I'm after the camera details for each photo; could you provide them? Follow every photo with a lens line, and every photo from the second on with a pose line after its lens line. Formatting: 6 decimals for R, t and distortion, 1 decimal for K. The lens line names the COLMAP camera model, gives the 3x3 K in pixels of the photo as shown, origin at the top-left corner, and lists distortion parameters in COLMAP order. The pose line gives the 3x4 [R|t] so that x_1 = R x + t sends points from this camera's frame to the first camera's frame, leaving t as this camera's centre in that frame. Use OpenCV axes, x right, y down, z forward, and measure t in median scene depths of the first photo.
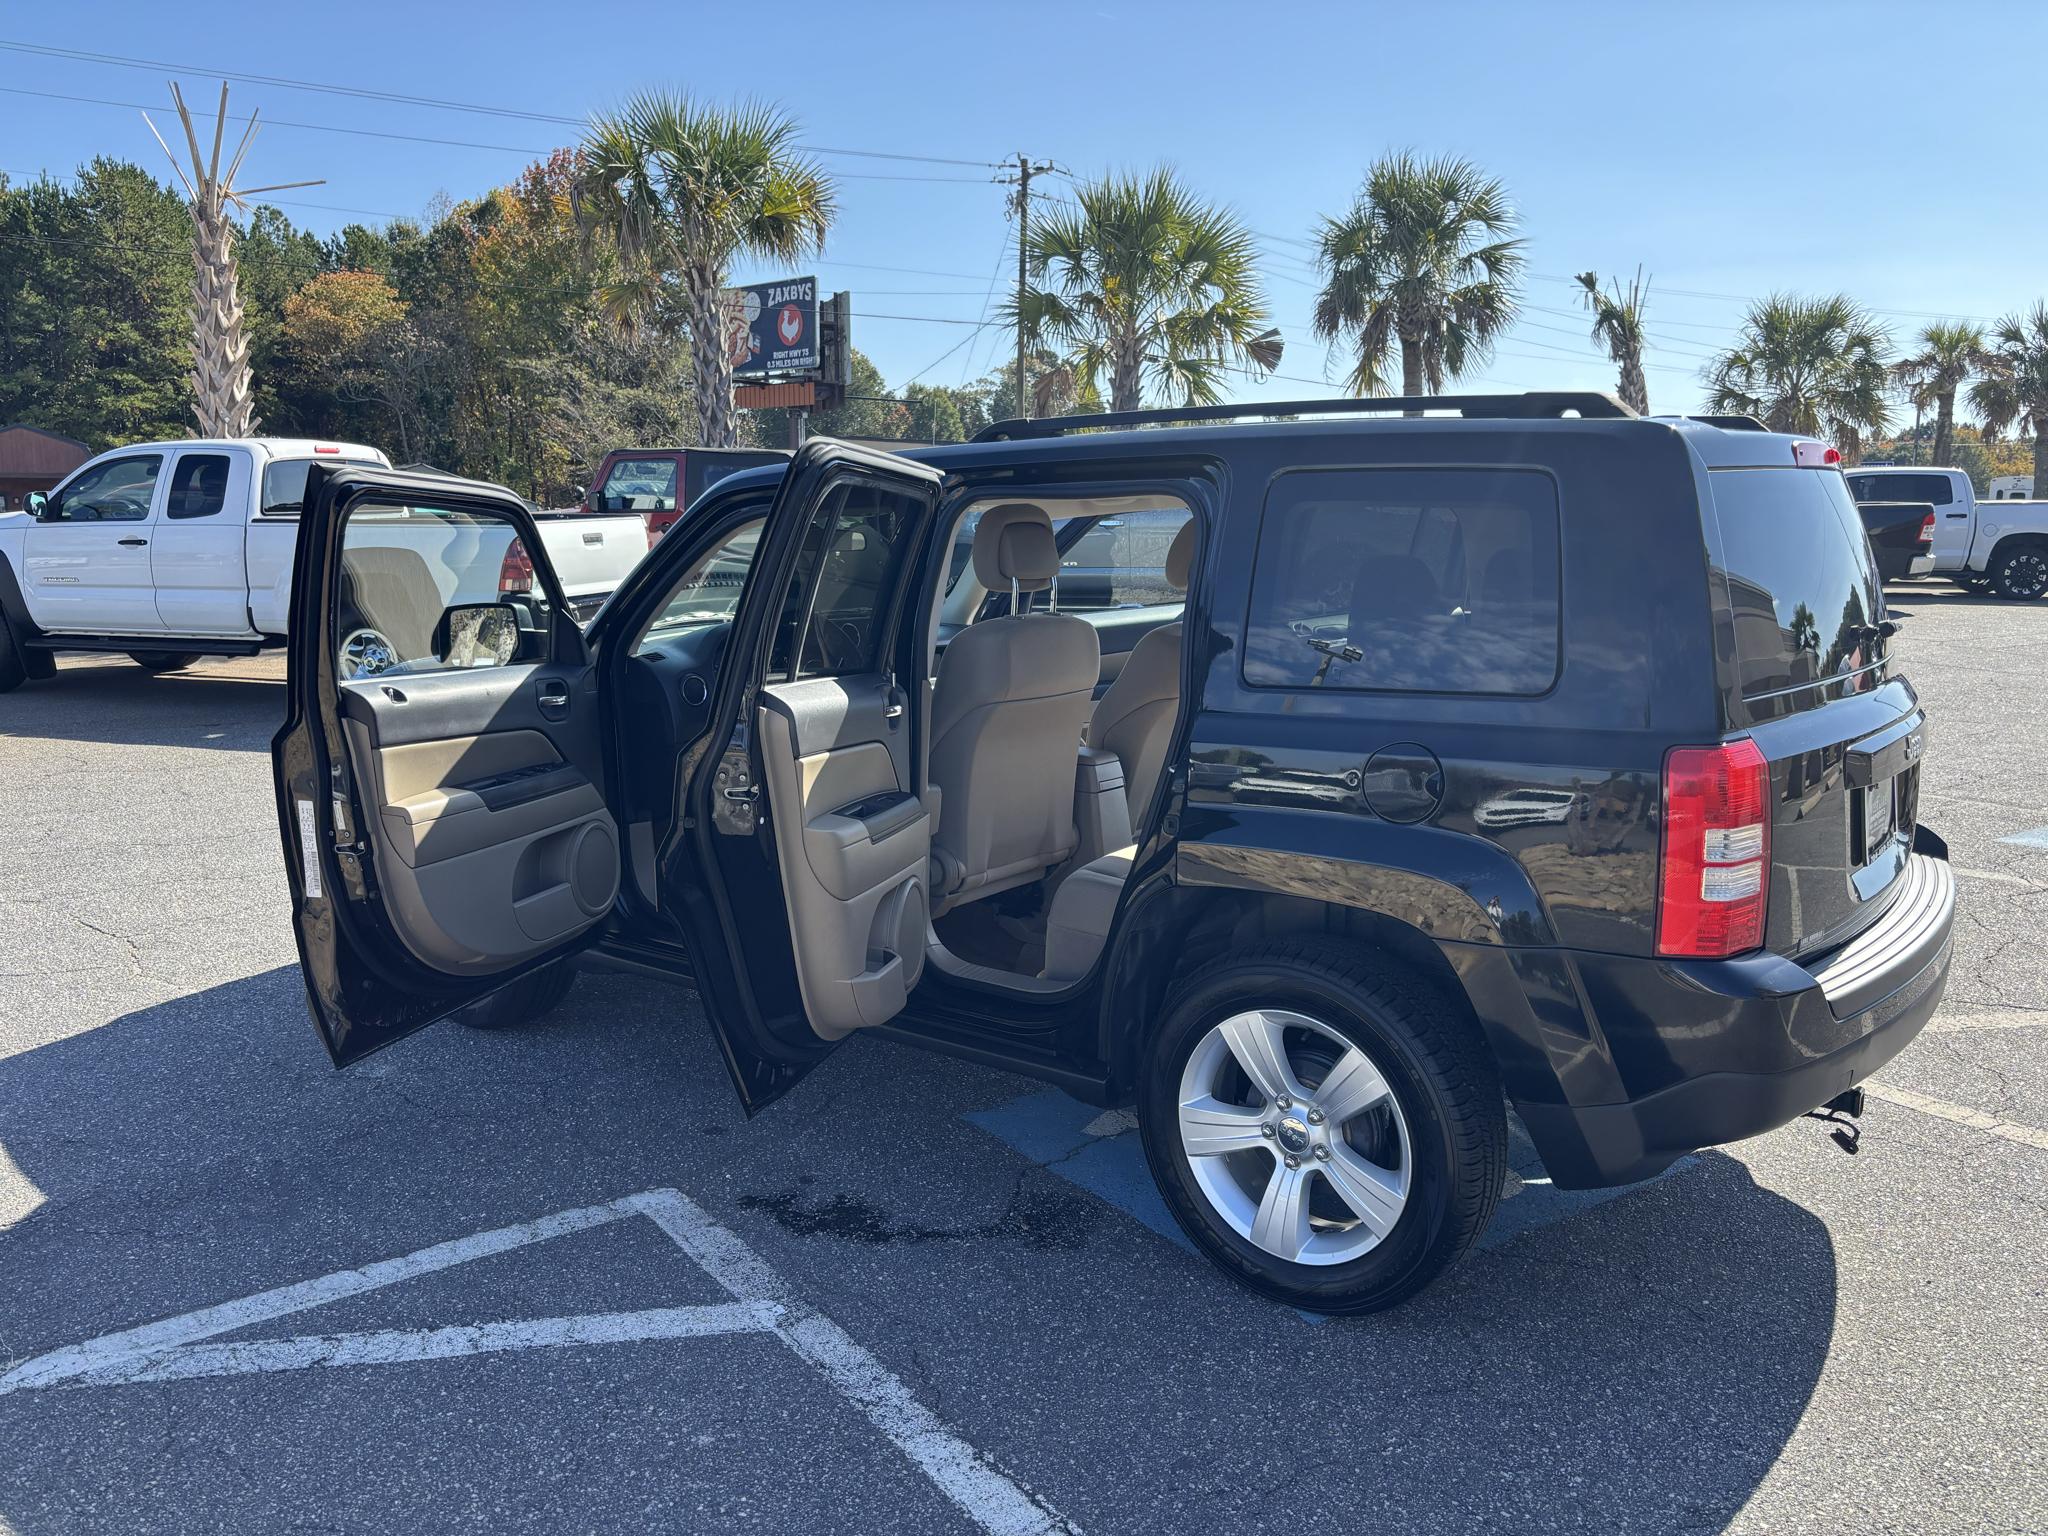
lens RADIAL K [[1556.2, 0, 1032.8], [0, 1556.2, 765.0], [0, 0, 1]] dist [0.036097, -0.036681]
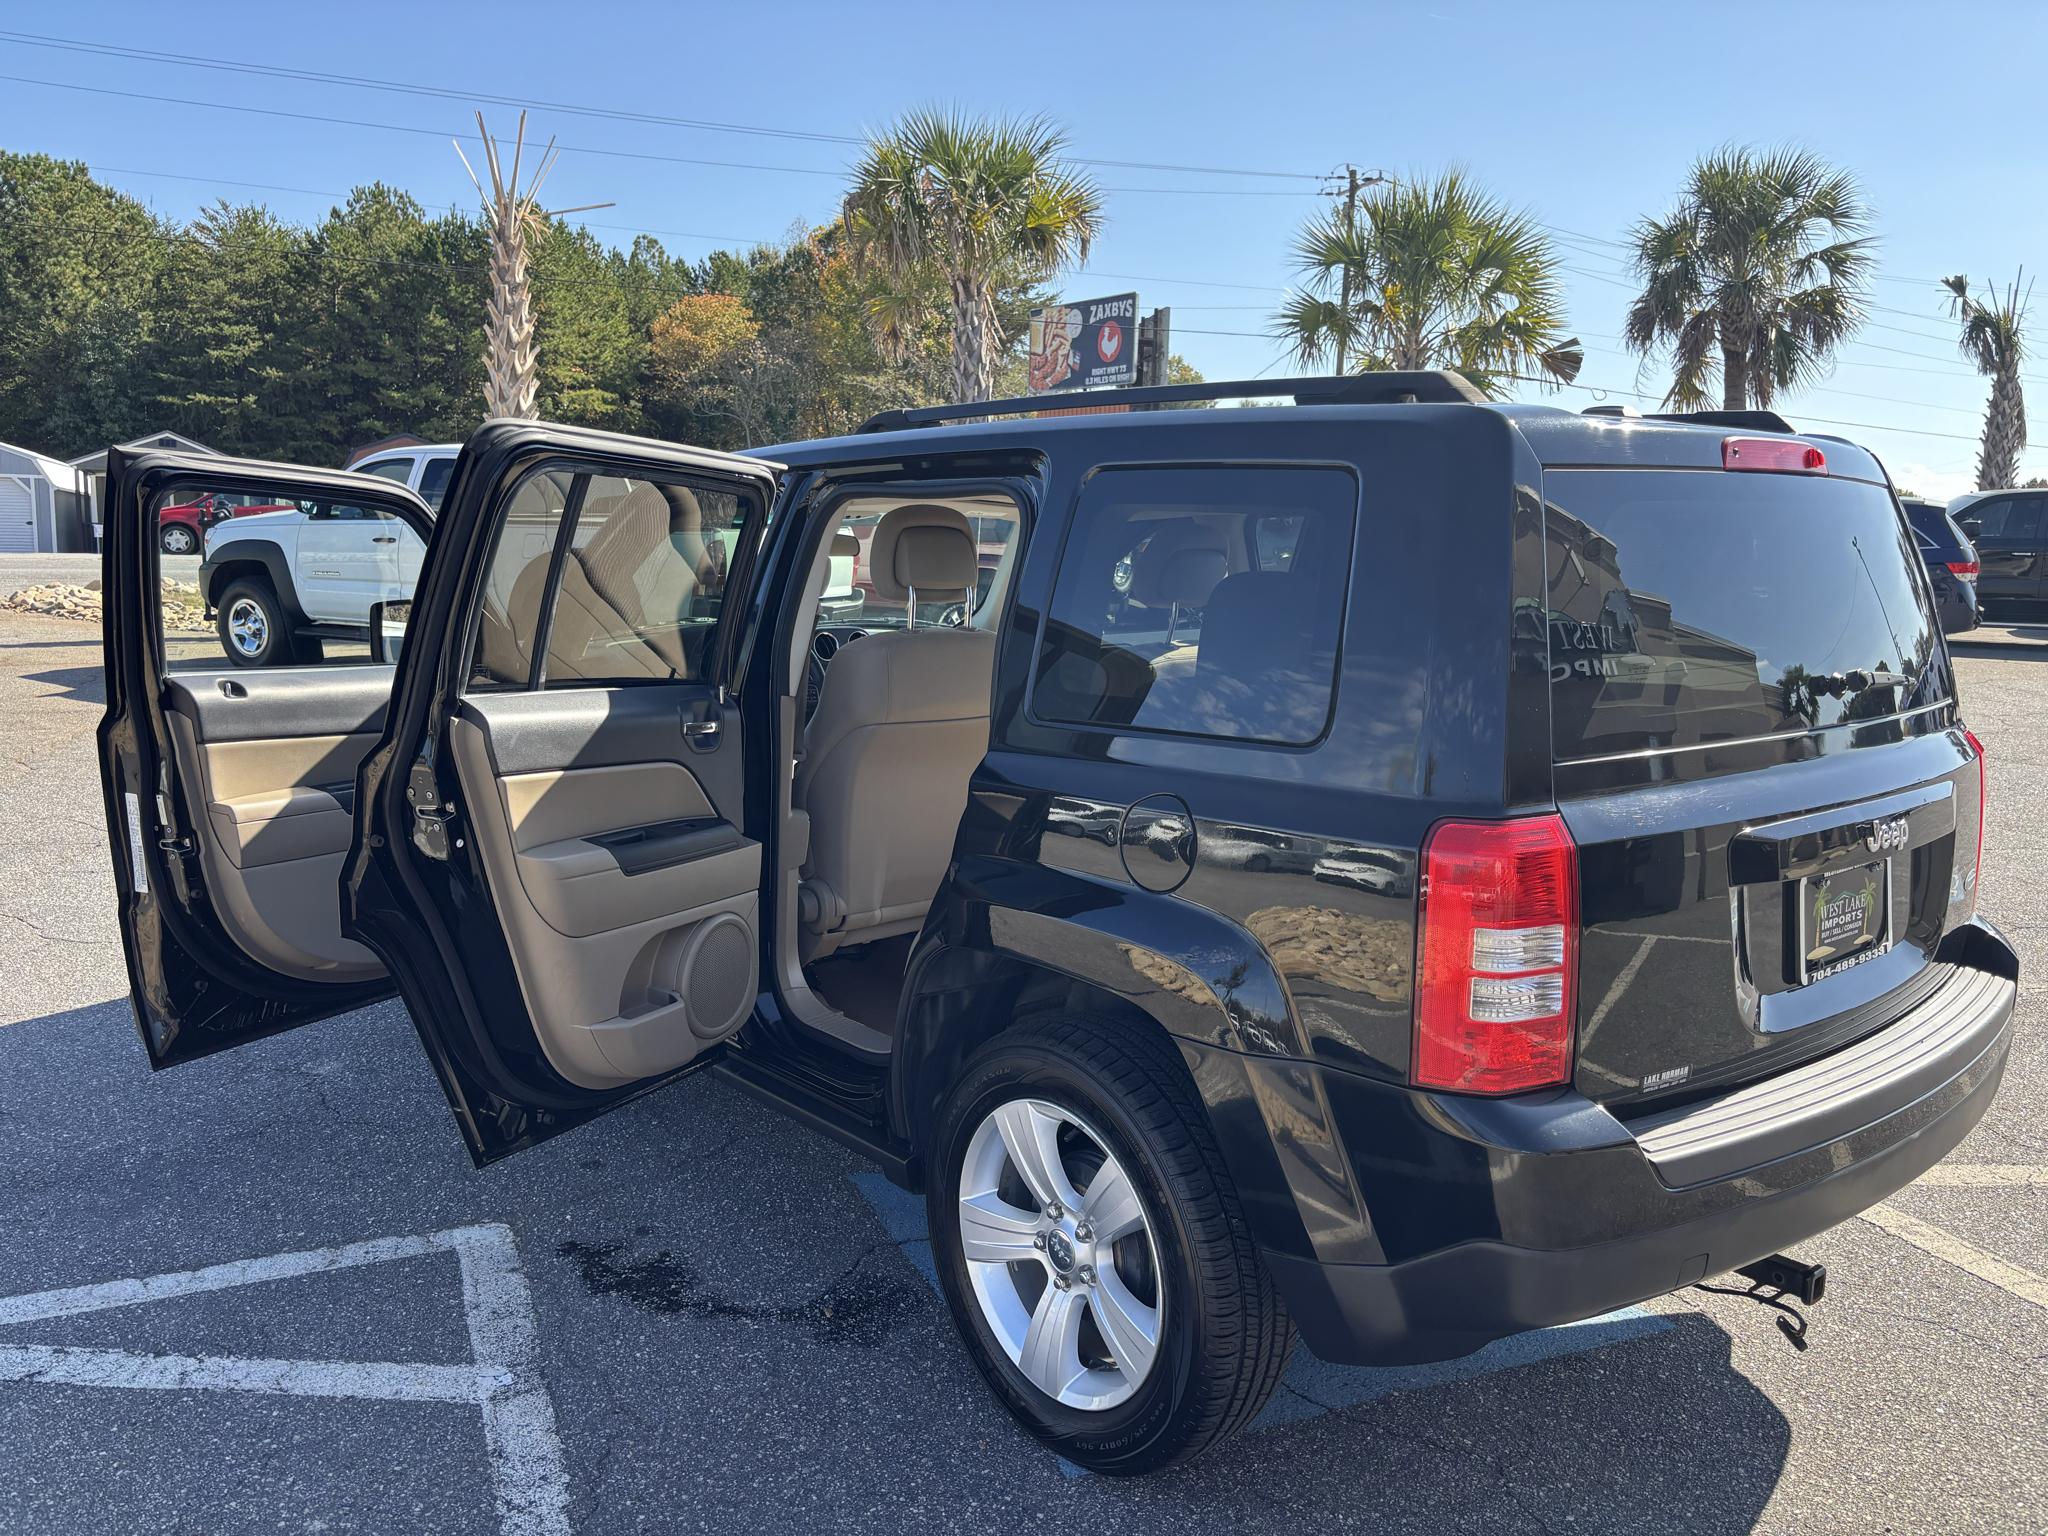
lens RADIAL K [[1556.2, 0, 1039.4], [0, 1556.2, 769.0], [0, 0, 1]] dist [0.036097, -0.036681]
pose [[0.978572, 0.049893, -0.199766, 0.164937], [-0.051475, 0.998671, -0.002730, -0.010920], [0.199365, 0.012954, 0.979840, 0.087526]]
